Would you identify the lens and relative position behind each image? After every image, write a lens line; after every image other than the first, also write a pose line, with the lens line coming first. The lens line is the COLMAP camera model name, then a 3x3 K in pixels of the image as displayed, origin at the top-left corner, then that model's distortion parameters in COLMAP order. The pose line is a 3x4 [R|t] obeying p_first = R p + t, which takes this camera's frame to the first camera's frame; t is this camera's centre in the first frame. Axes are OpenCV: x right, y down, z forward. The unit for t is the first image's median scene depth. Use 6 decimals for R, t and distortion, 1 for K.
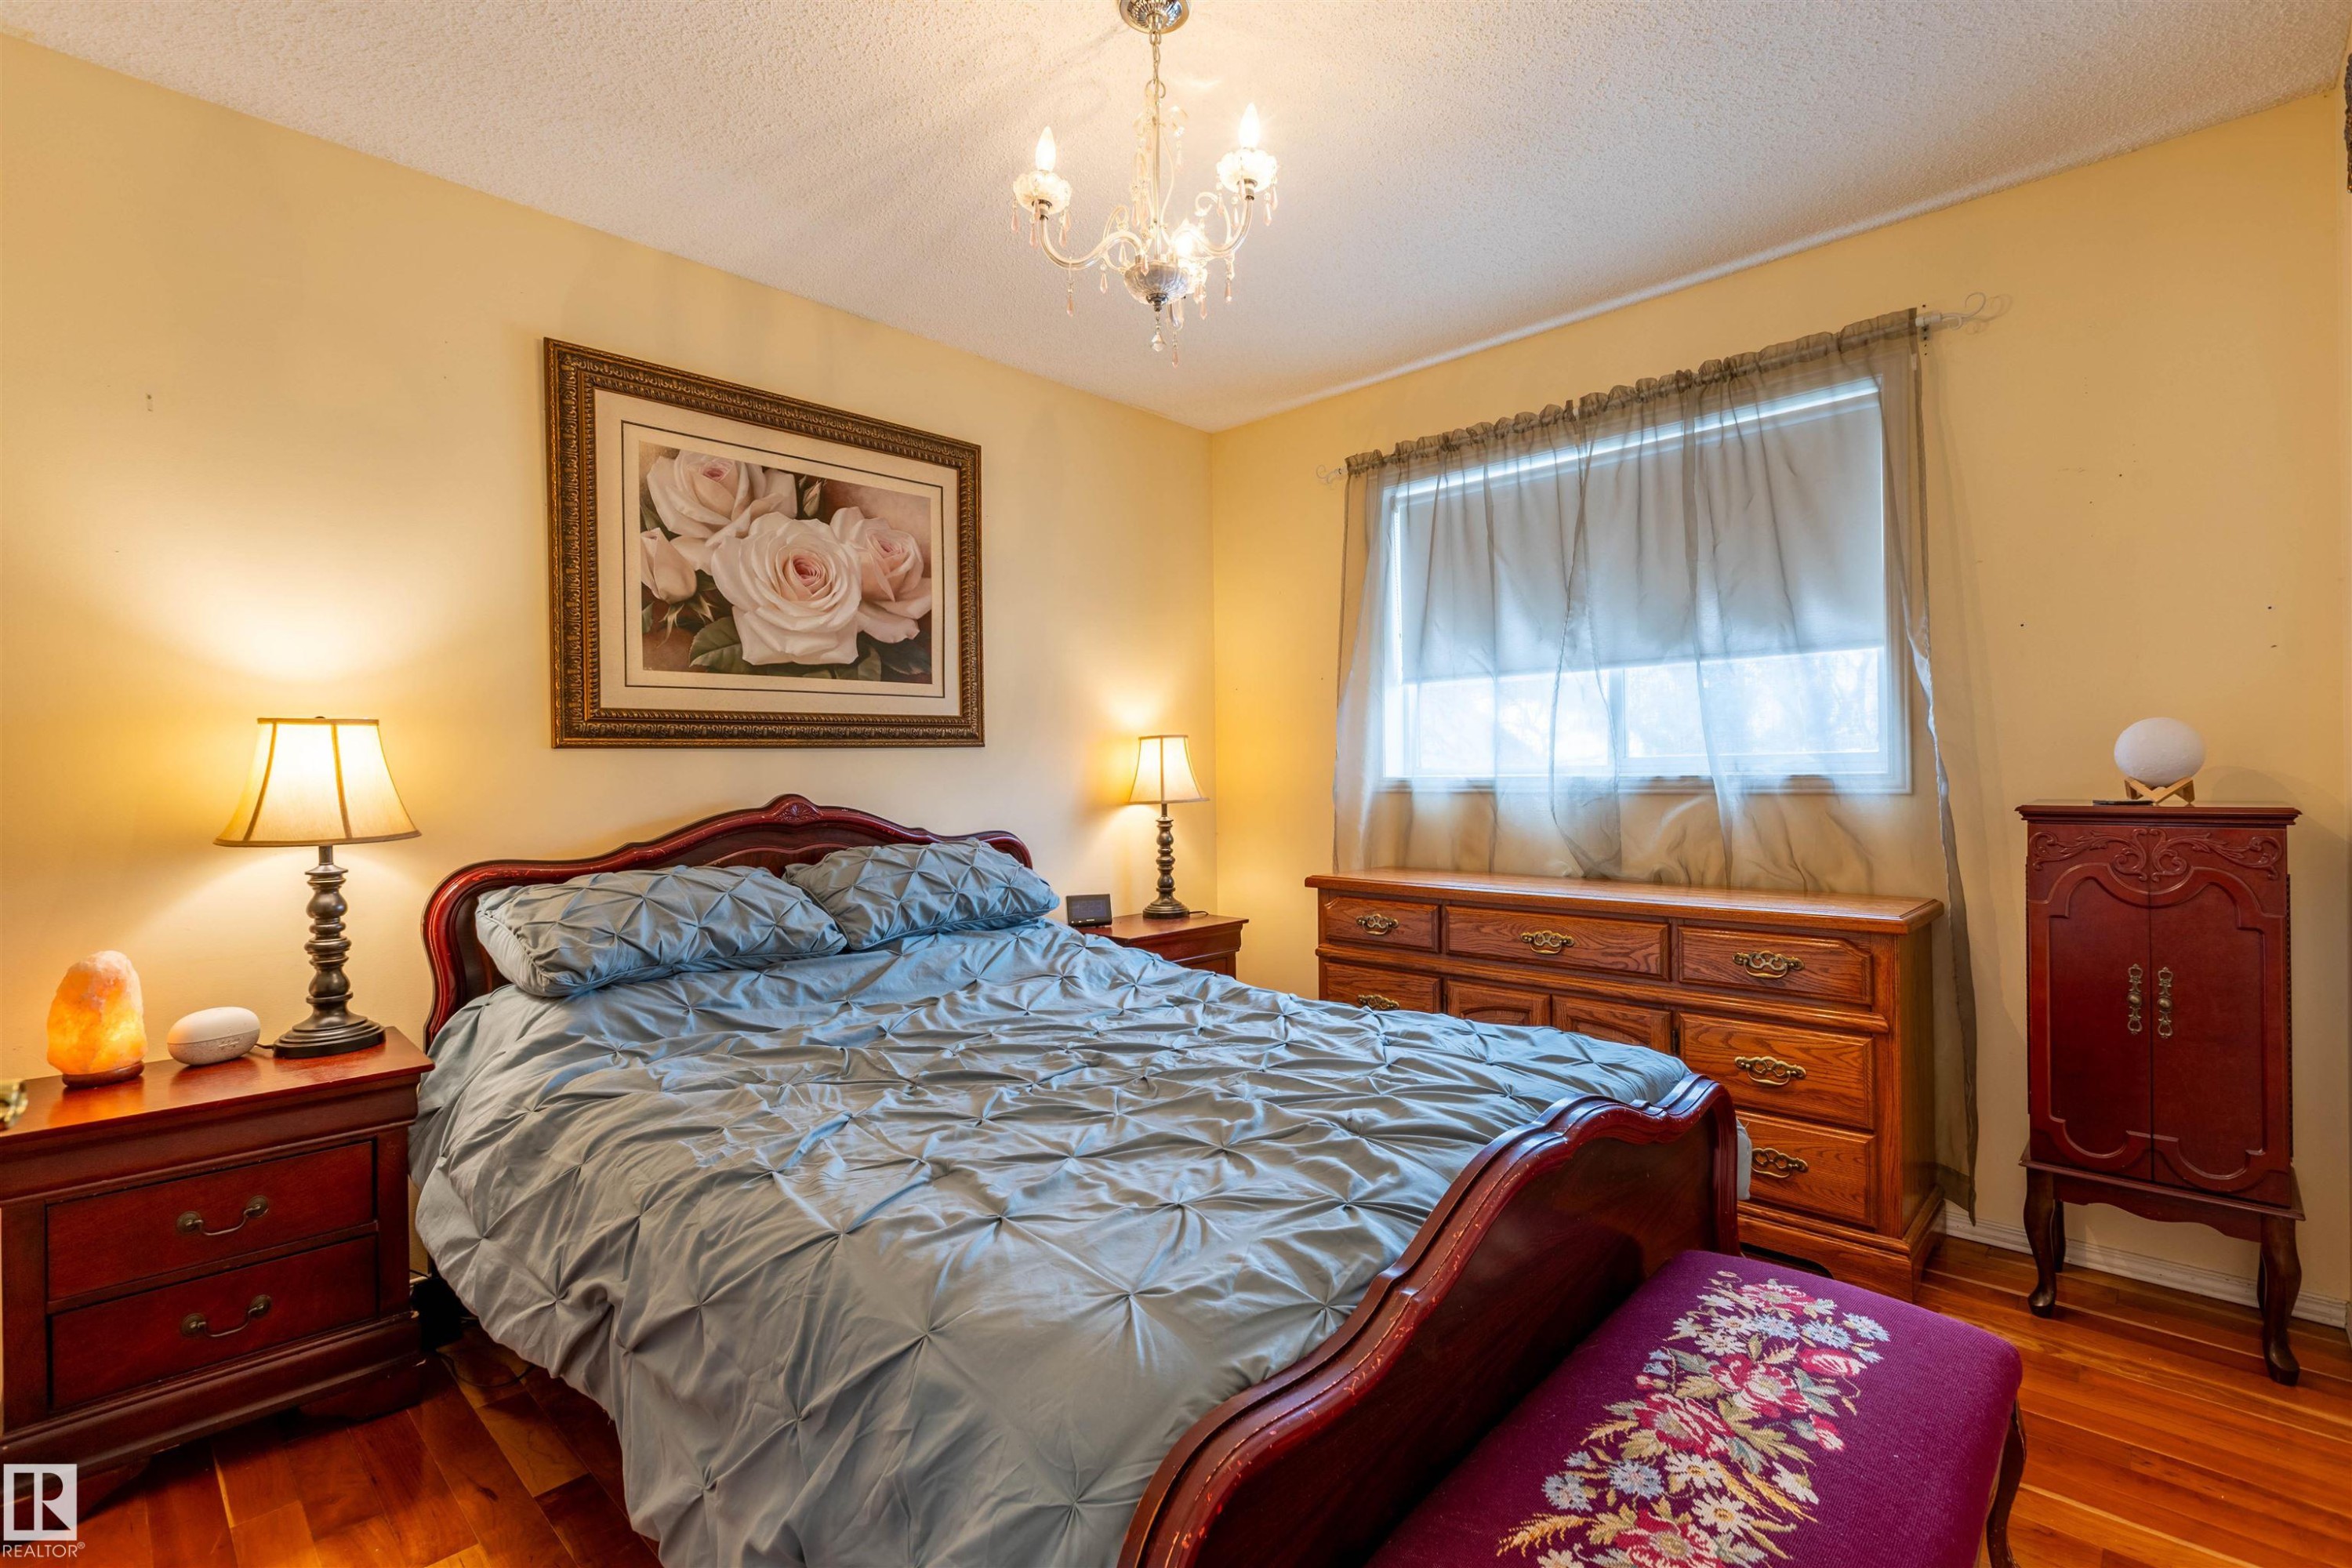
lens RADIAL K [[1066.1, 0, 1209.0], [0, 1066.1, 772.5], [0, 0, 1]] dist [-0.000091, 0.000180]
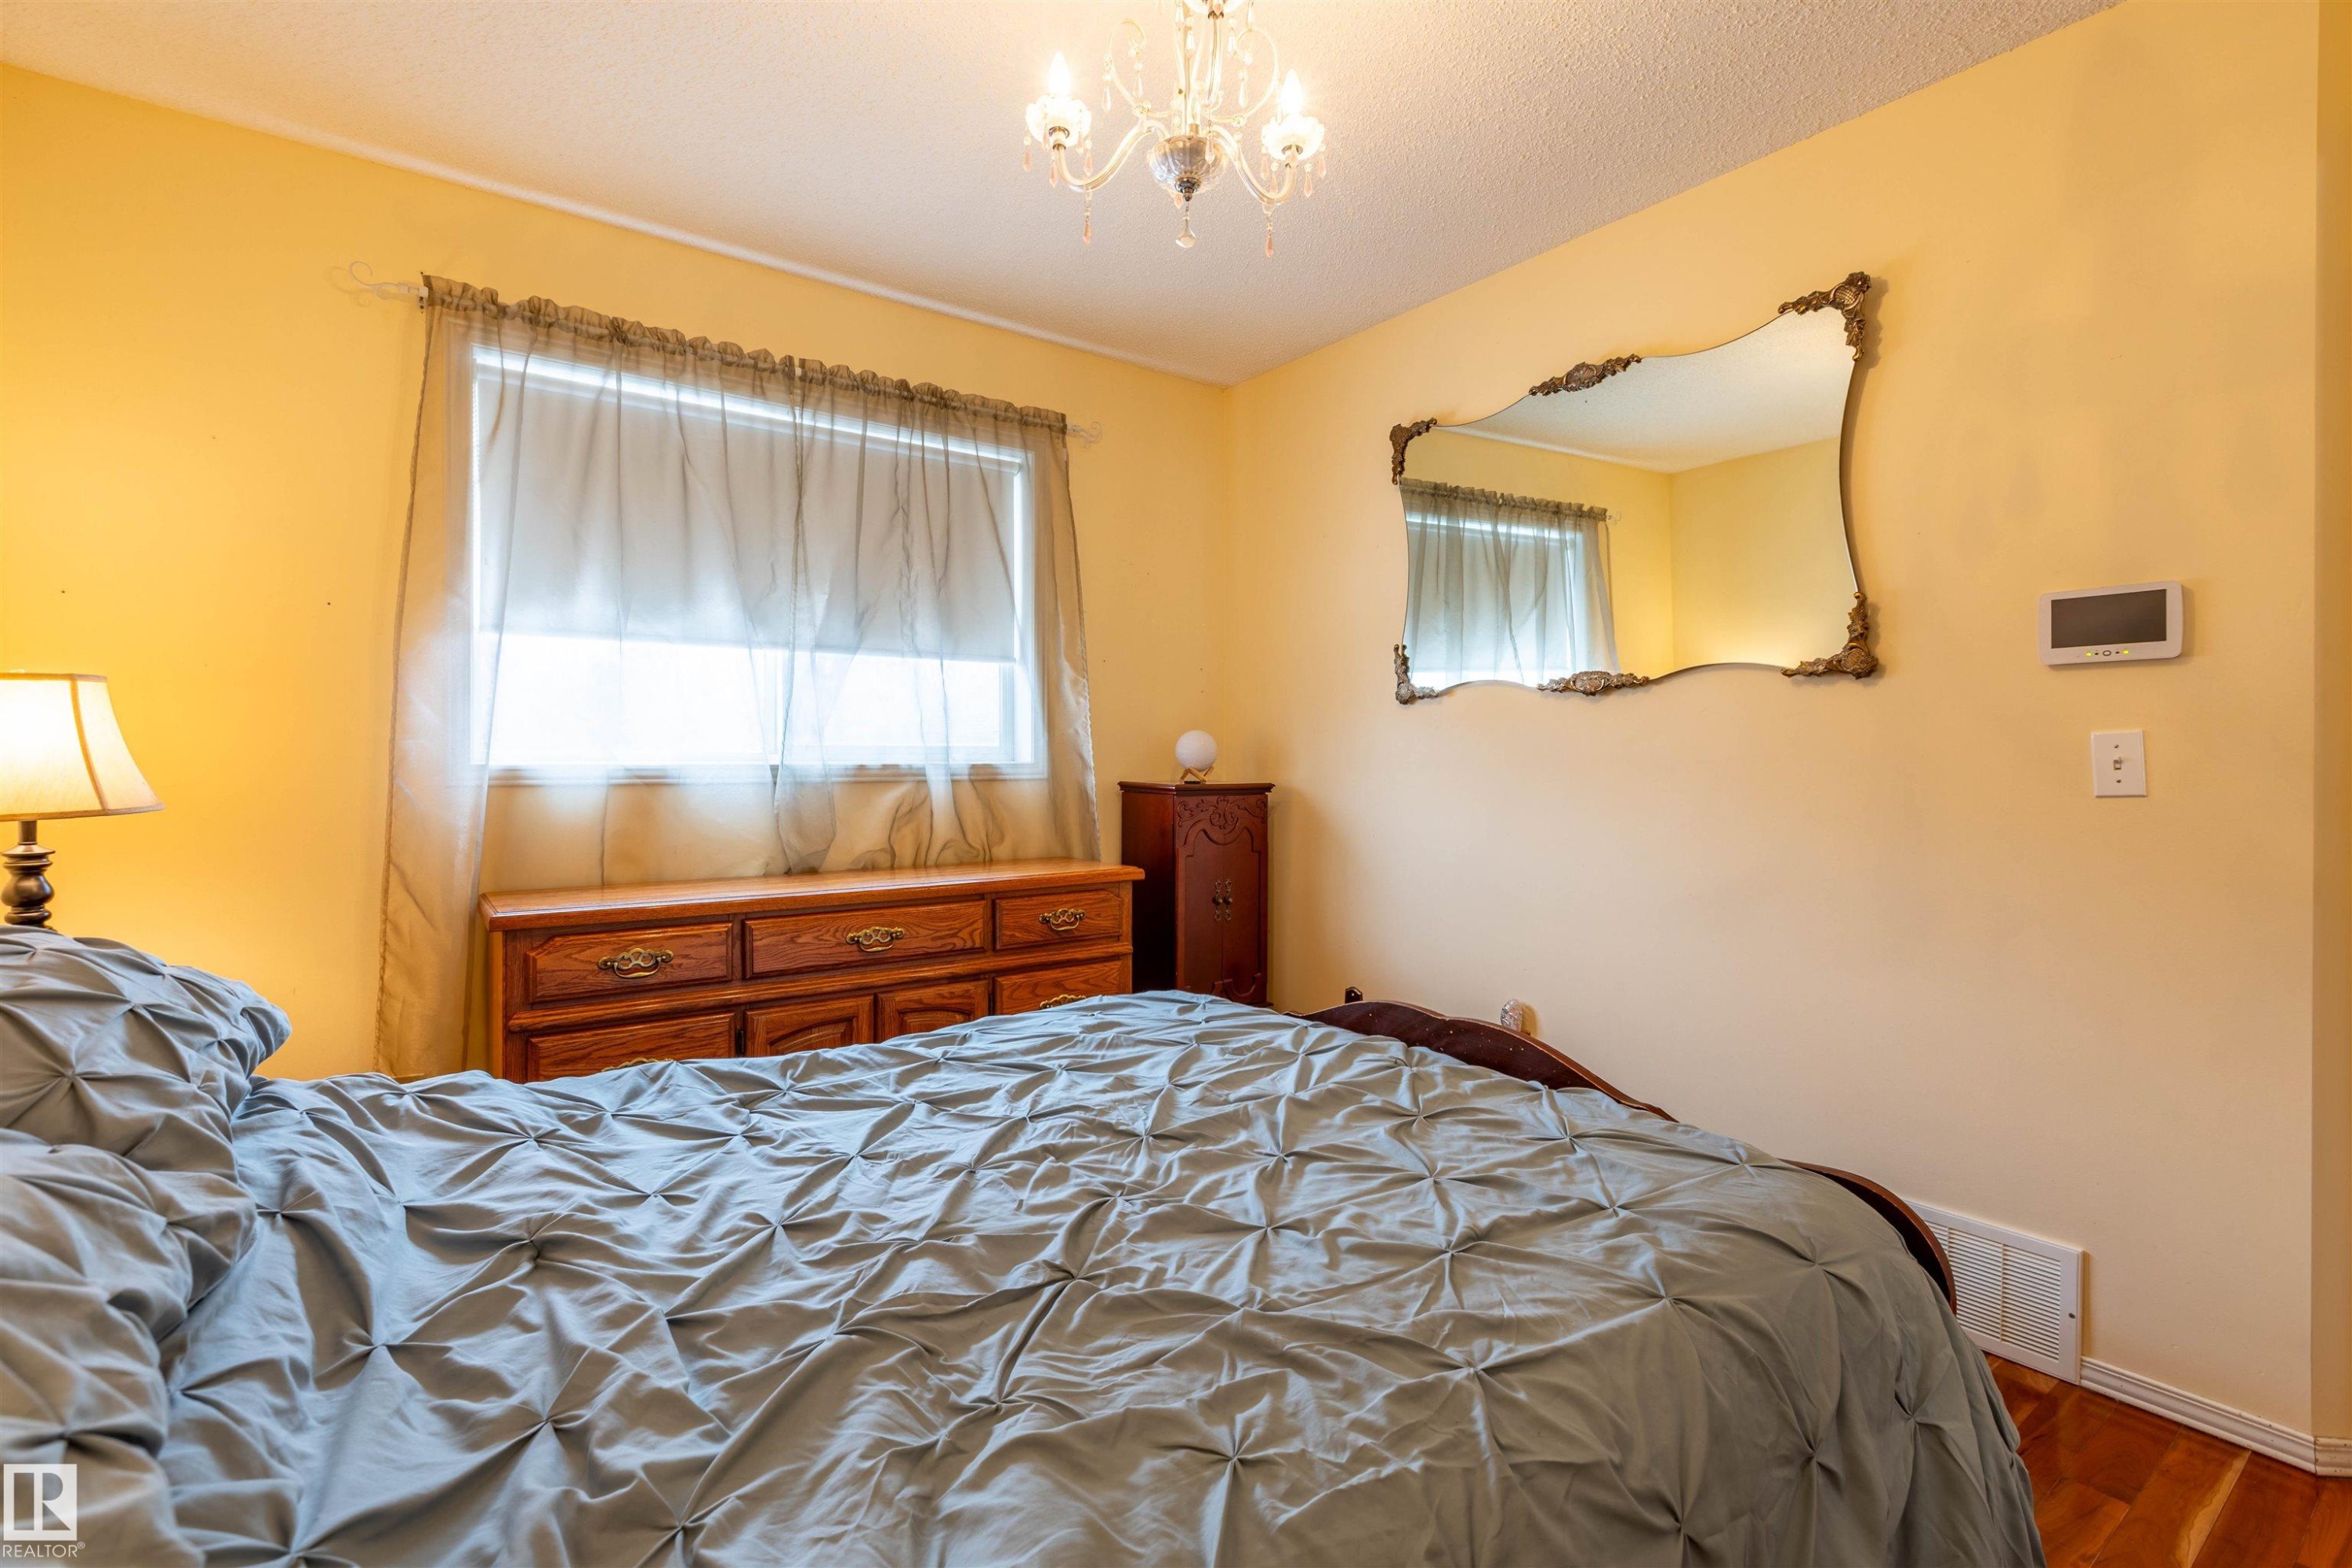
lens RADIAL K [[1066.1, 0, 1209.0], [0, 1066.1, 772.5], [0, 0, 1]] dist [-0.000091, 0.000180]
pose [[0.174757, -0.002933, 0.984607, -0.534288], [-0.005901, 0.999974, 0.004026, 0.004615], [-0.984594, -0.006513, 0.174735, 0.510152]]
